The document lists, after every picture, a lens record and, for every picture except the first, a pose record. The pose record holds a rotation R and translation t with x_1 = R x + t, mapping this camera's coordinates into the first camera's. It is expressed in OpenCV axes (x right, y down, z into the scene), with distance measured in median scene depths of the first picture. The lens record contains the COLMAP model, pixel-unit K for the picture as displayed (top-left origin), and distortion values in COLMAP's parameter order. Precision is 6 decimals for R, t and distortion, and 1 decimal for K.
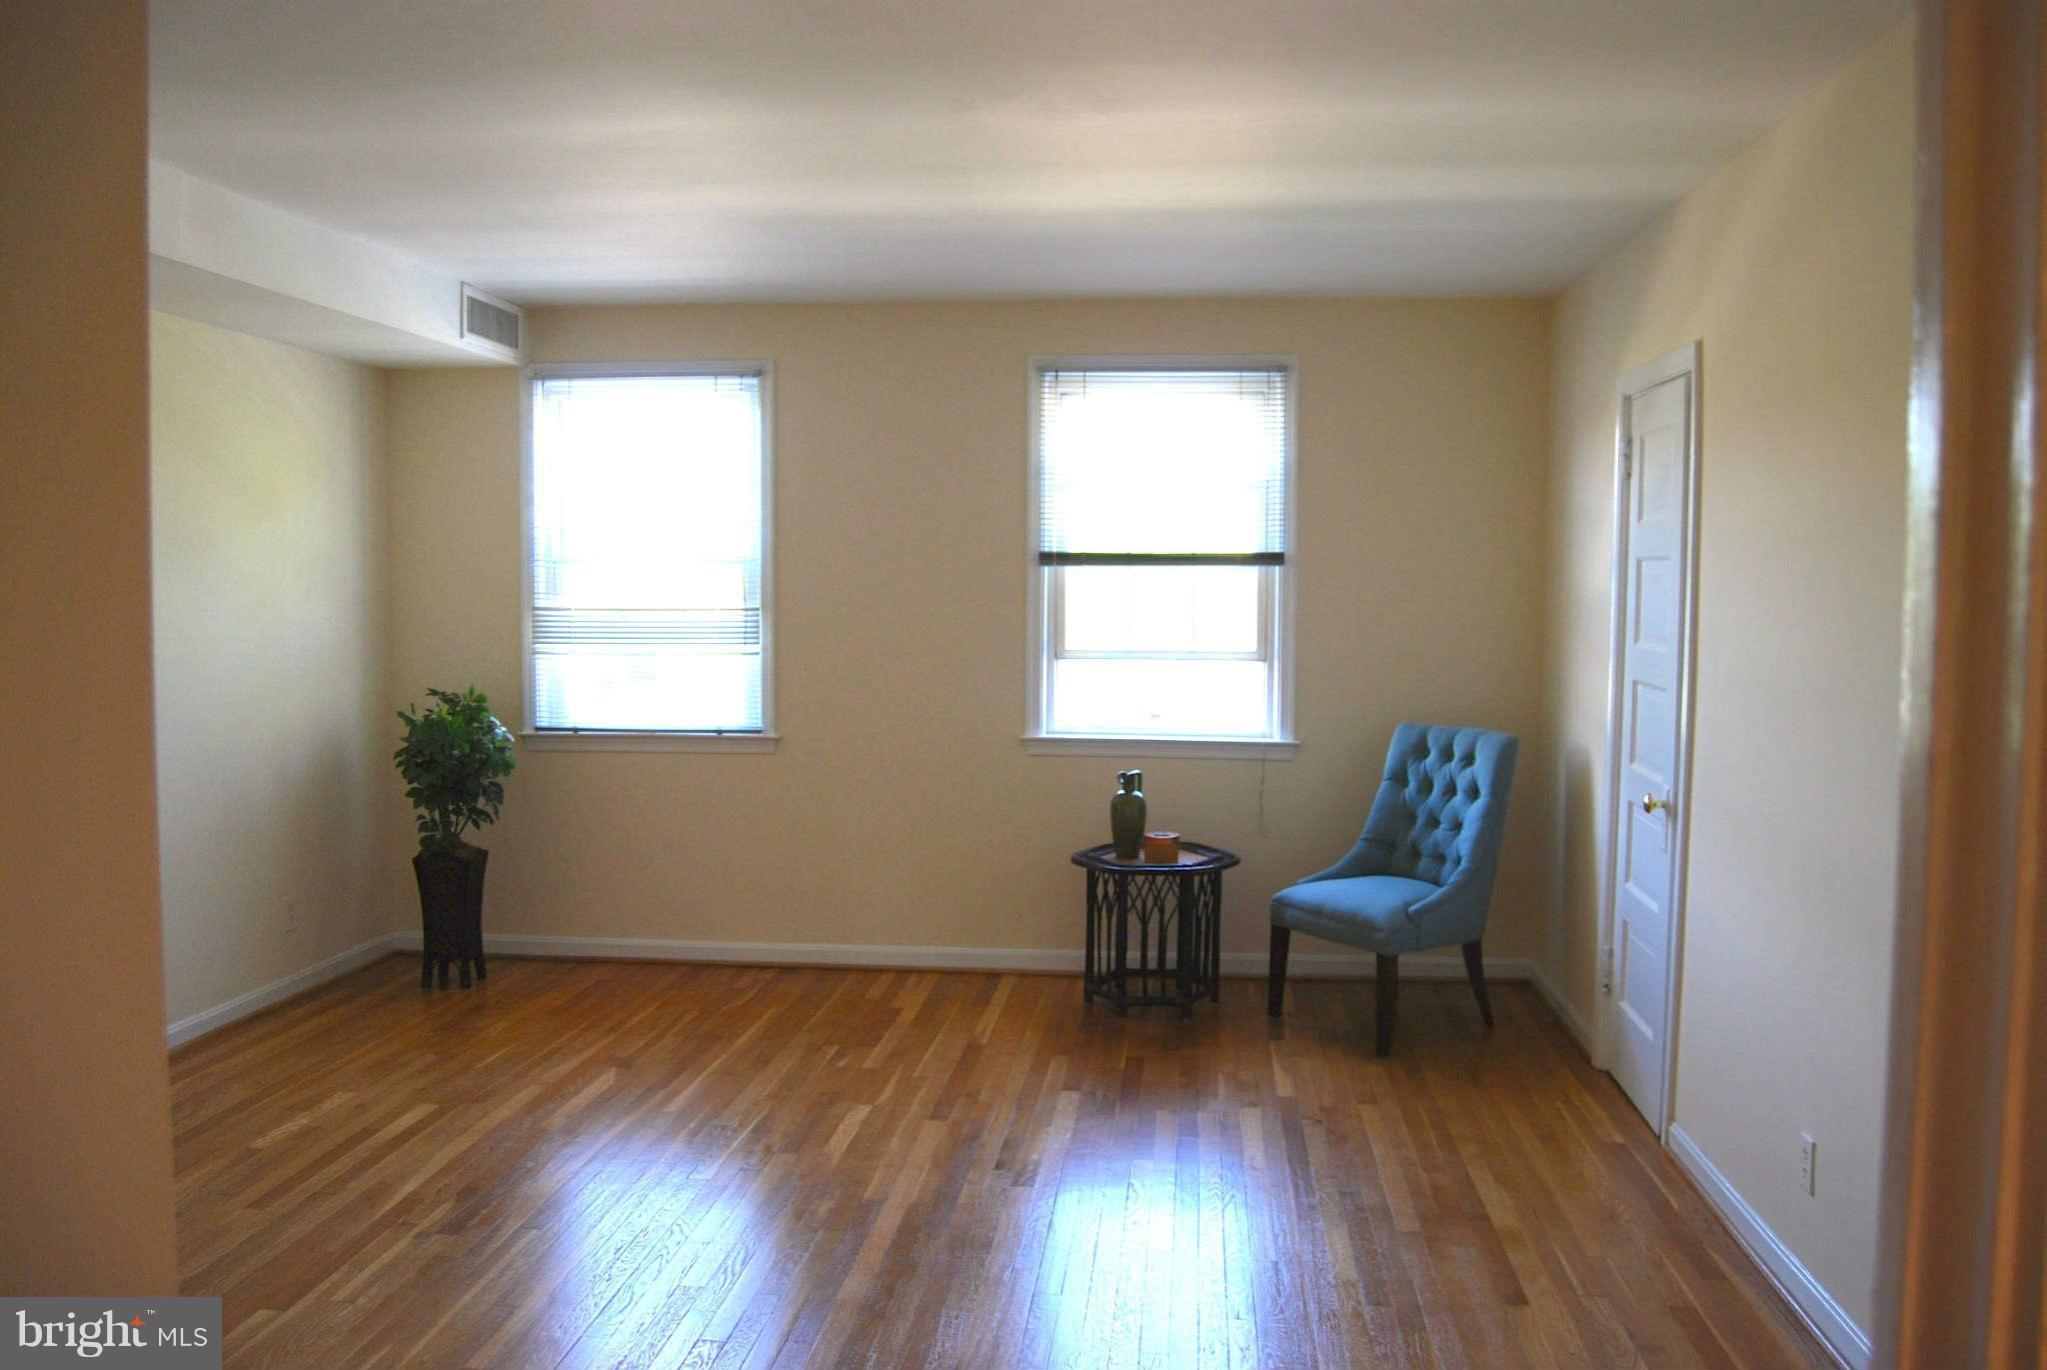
lens RADIAL K [[1597.6, 0, 1050.5], [0, 1597.6, 689.1], [0, 0, 1]] dist [-0.095241, 0.039311]
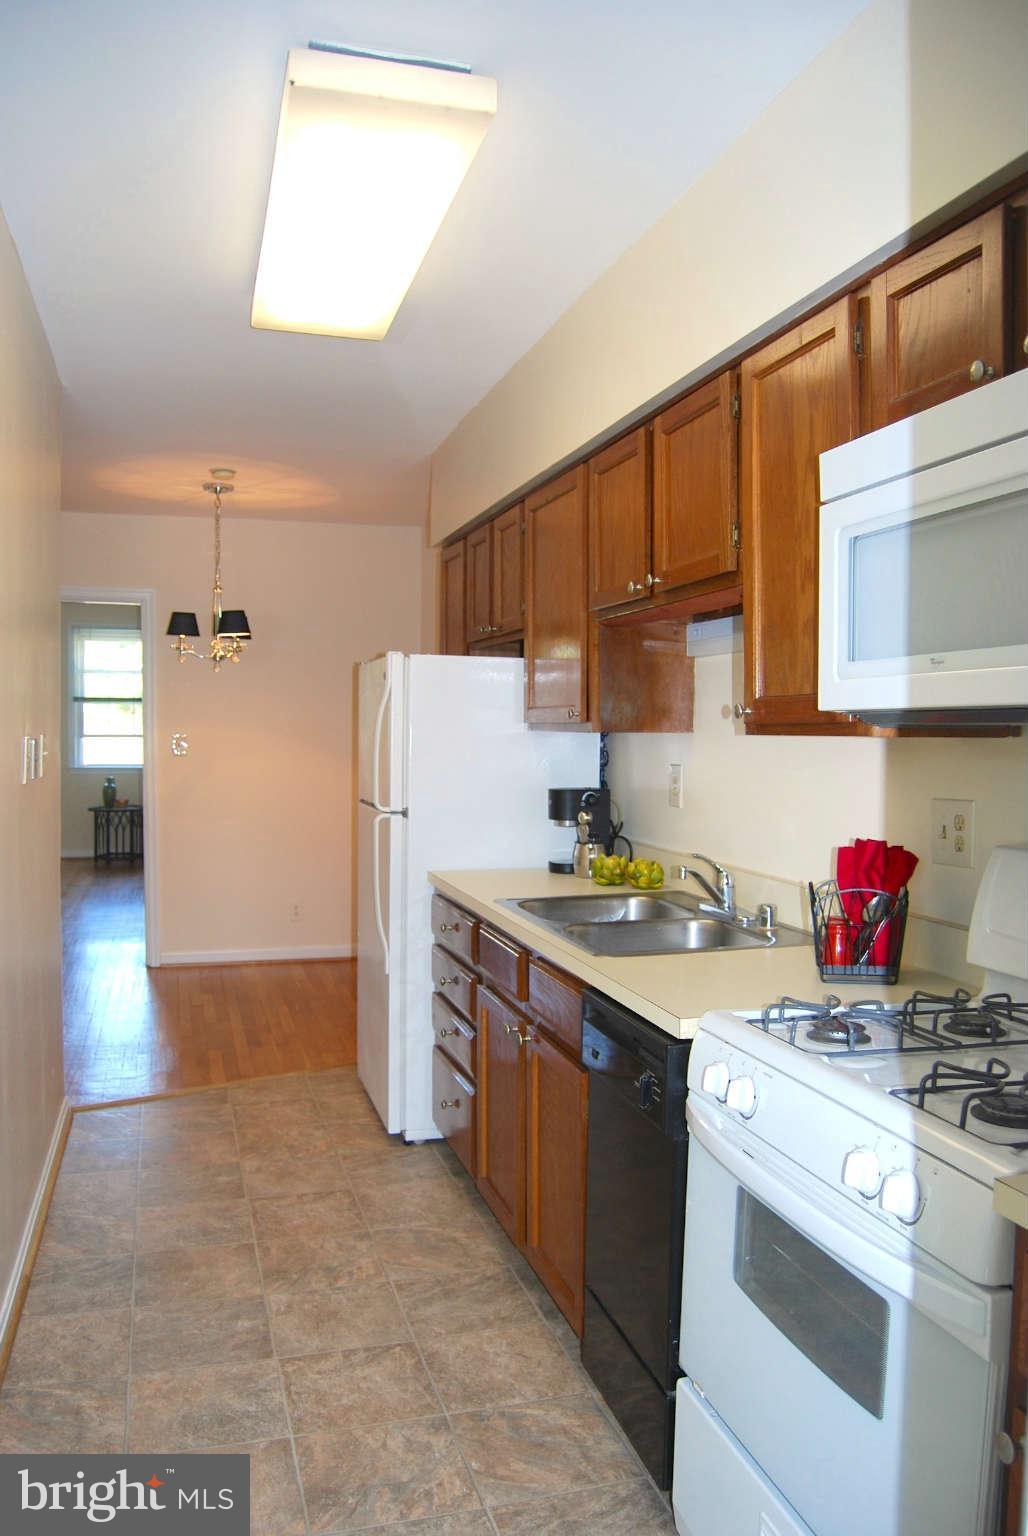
lens RADIAL K [[1198.8, 0, 517.9], [0, 1198.8, 795.9], [0, 0, 1]] dist [-0.095241, 0.039311]
pose [[0.932672, -0.018455, 0.360254, -0.030676], [0.020795, 0.999780, -0.002620, 0.103667], [-0.360127, 0.009935, 0.932851, -1.146578]]
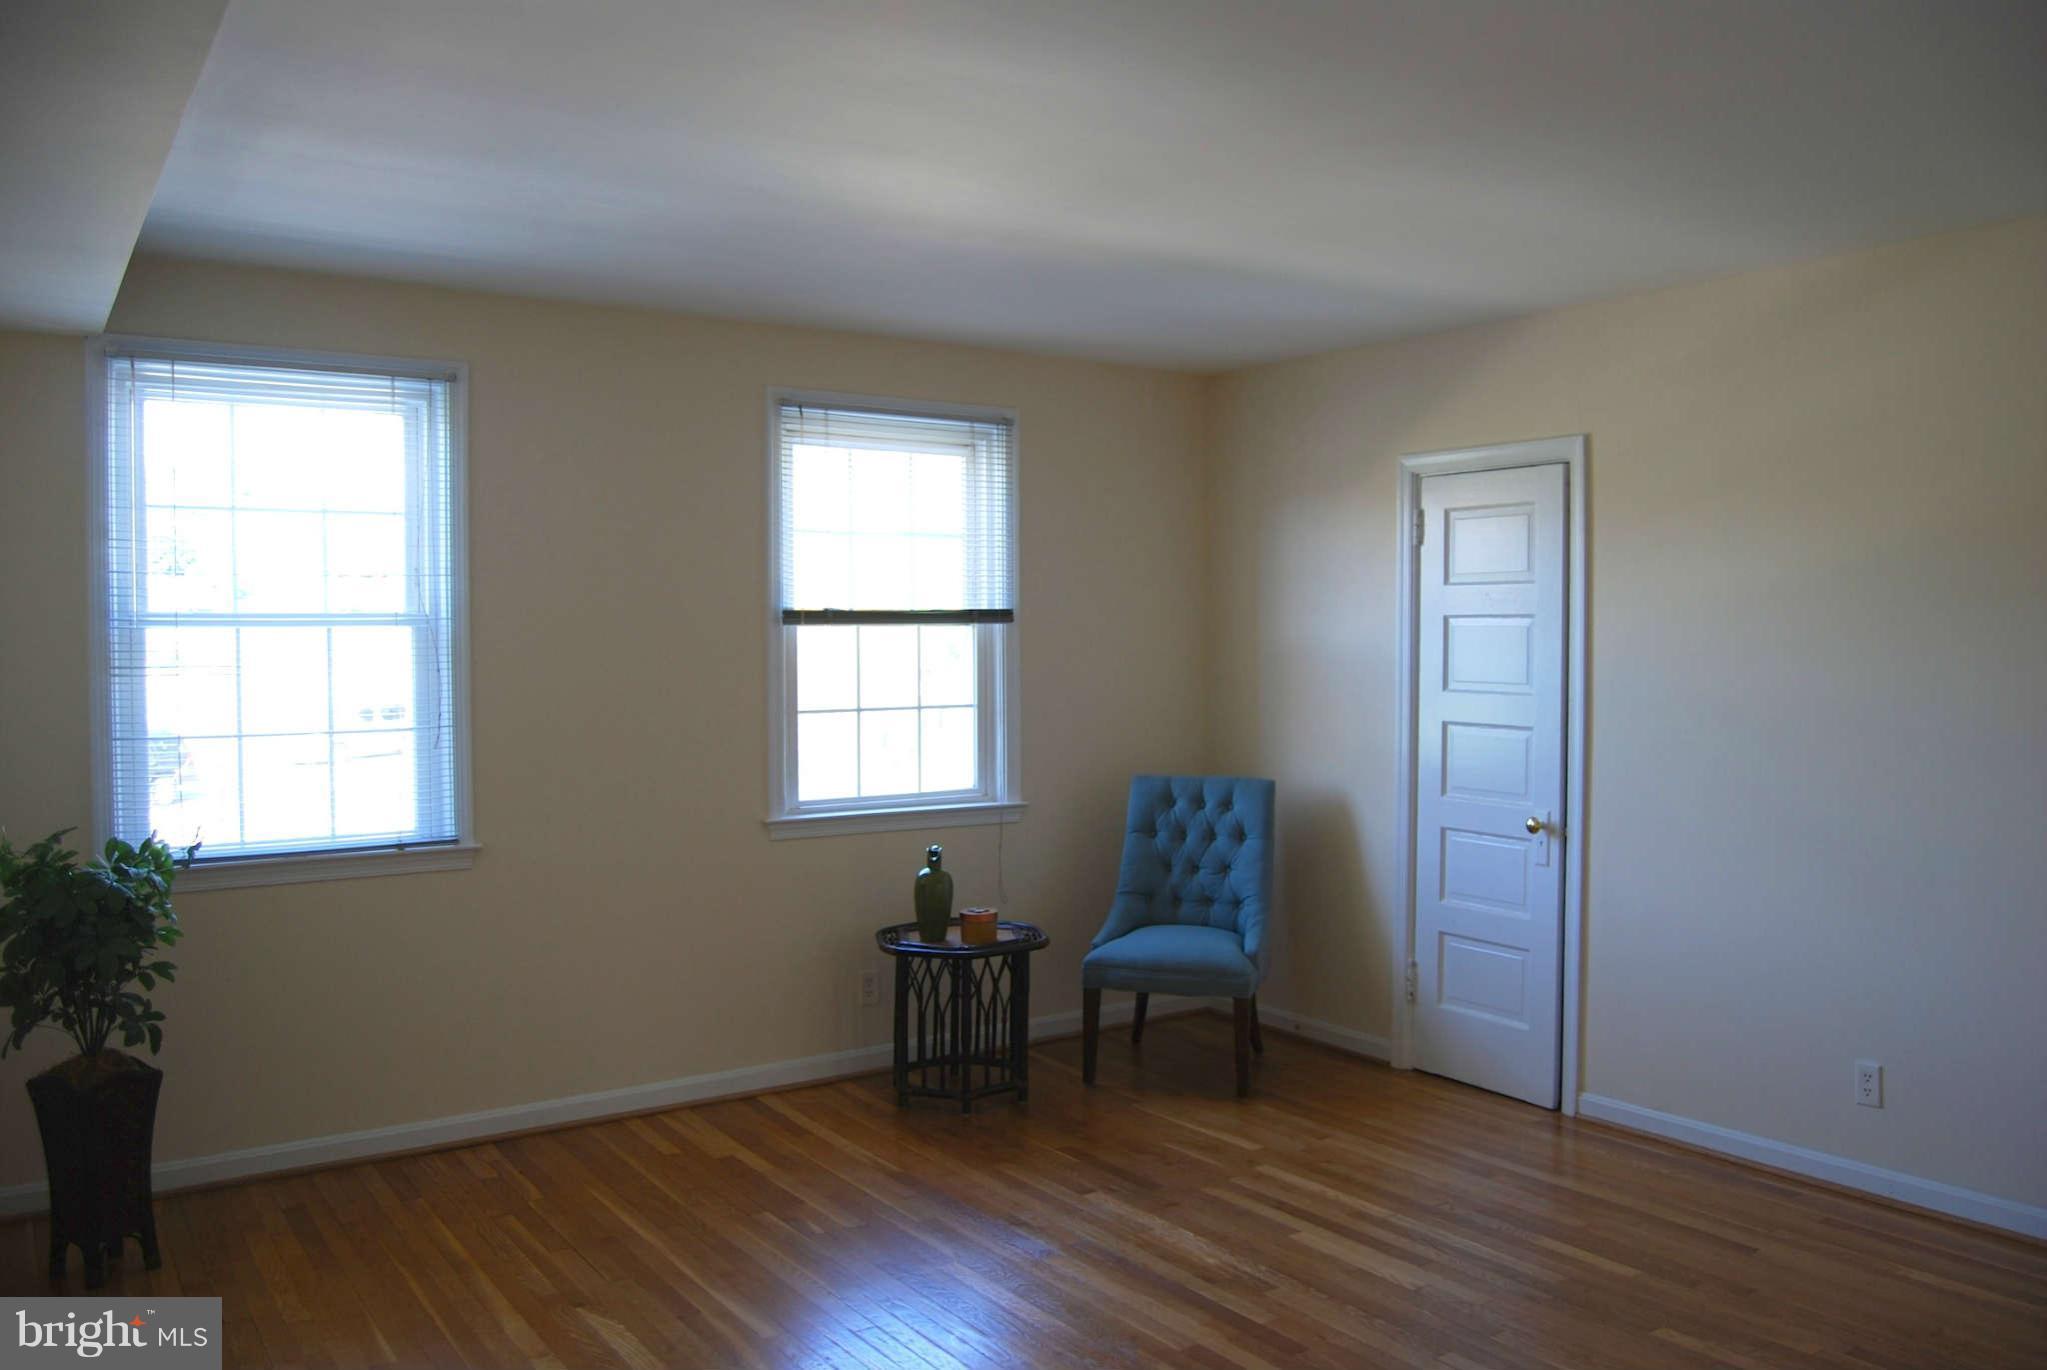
lens RADIAL K [[1597.6, 0, 1050.5], [0, 1597.6, 689.1], [0, 0, 1]] dist [-0.095241, 0.039311]
pose [[0.766054, -0.030804, 0.642037, -0.488742], [0.051598, 0.998575, -0.013655, -0.023412], [-0.640702, 0.043588, 0.766552, 0.247359]]
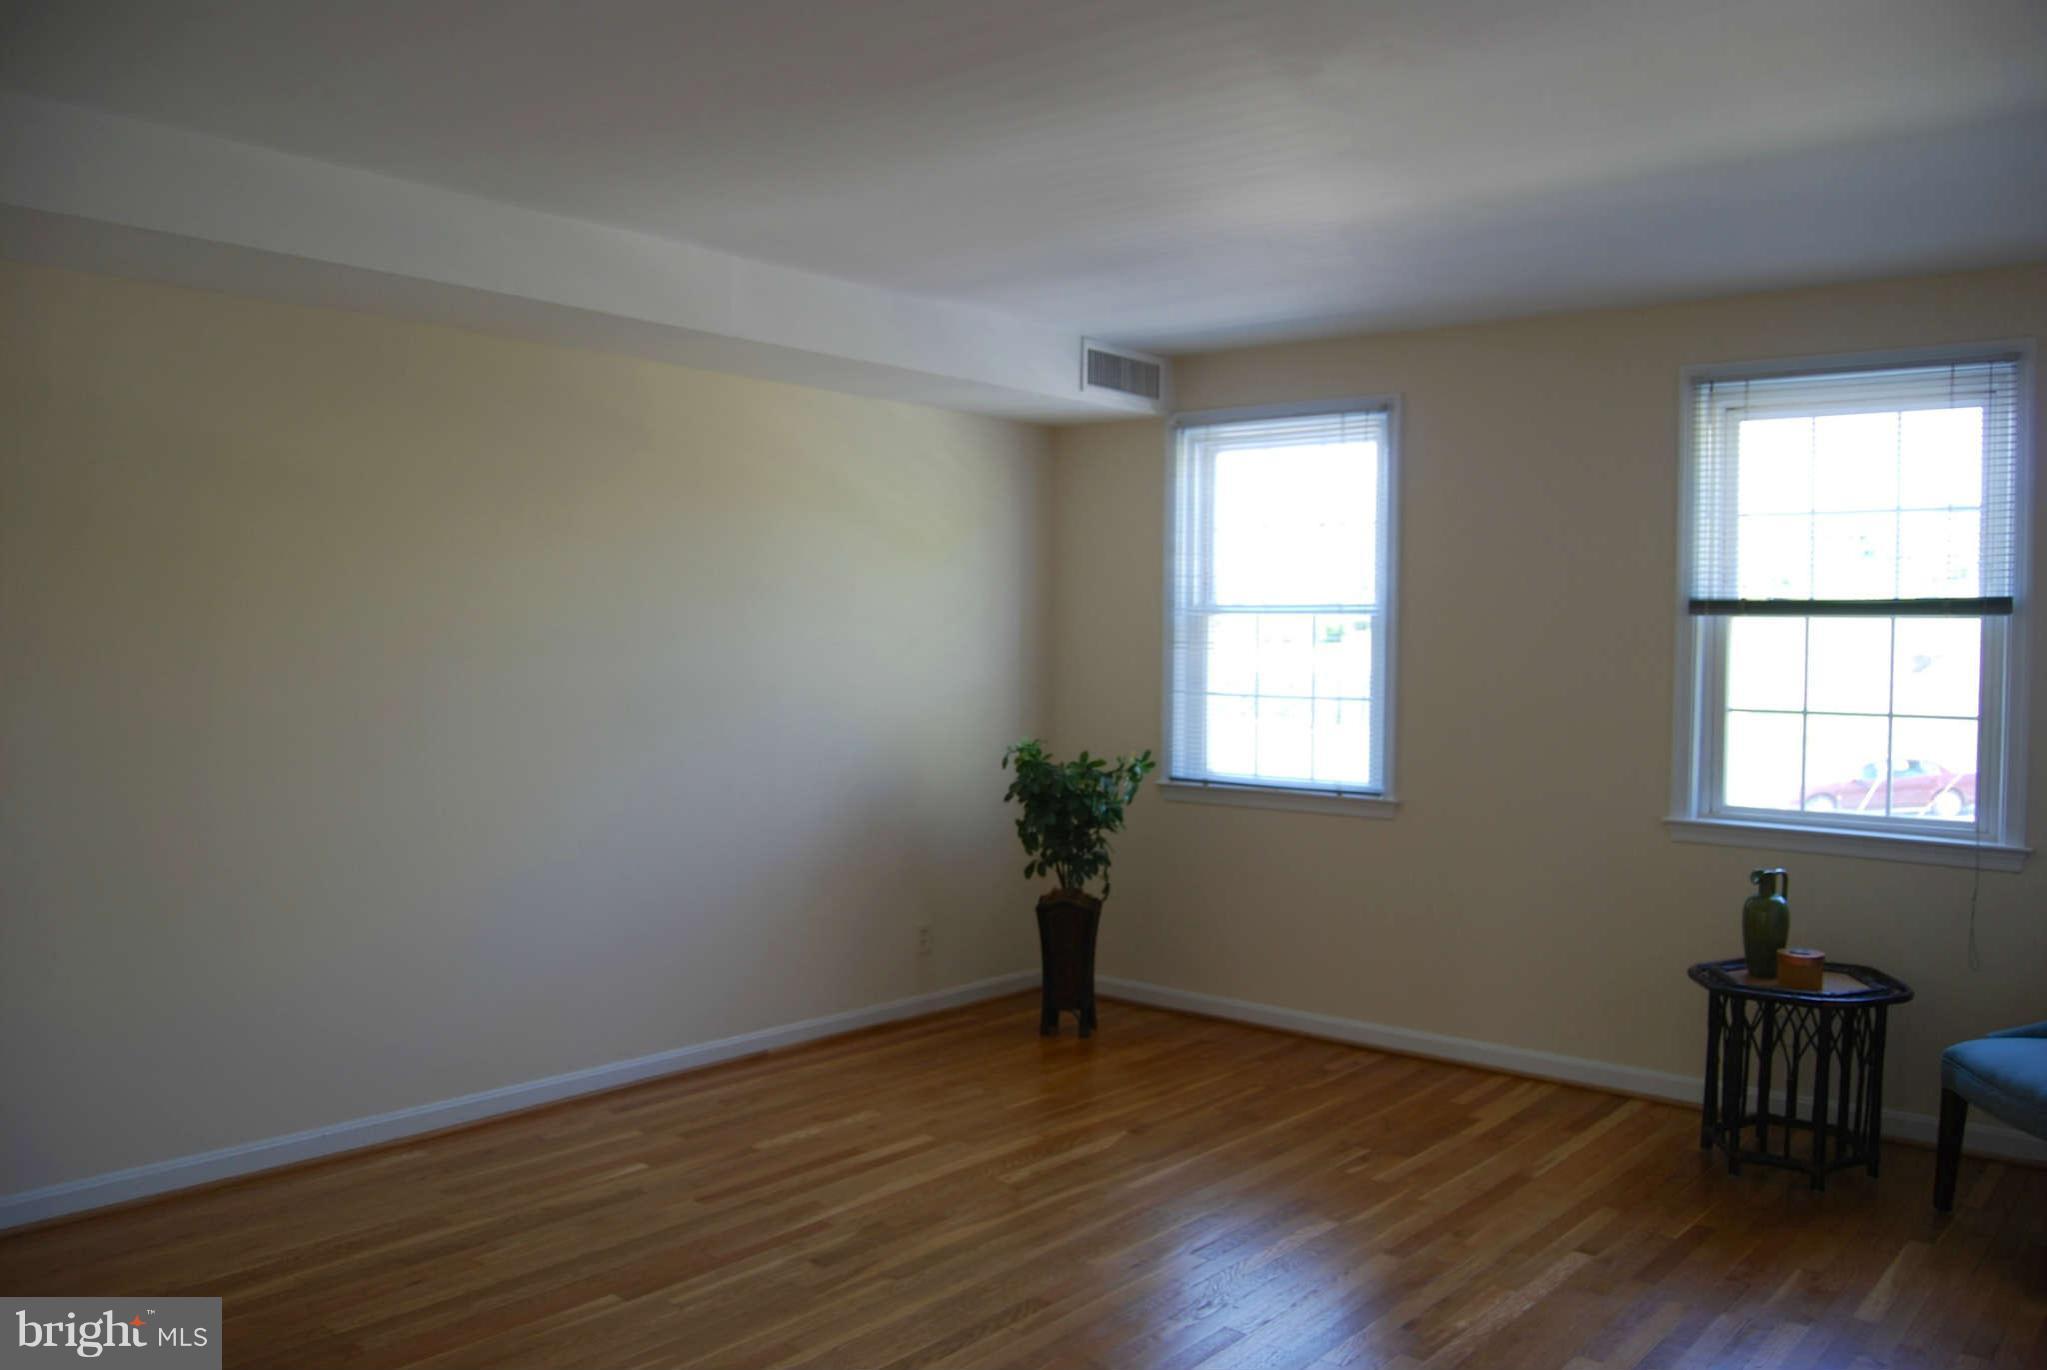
lens RADIAL K [[1597.6, 0, 1050.5], [0, 1597.6, 689.1], [0, 0, 1]] dist [-0.095241, 0.039311]
pose [[0.824286, 0.023830, -0.565672, 0.196066], [-0.044769, 0.998729, -0.023164, -0.004804], [0.564401, 0.044418, 0.824305, 0.141896]]
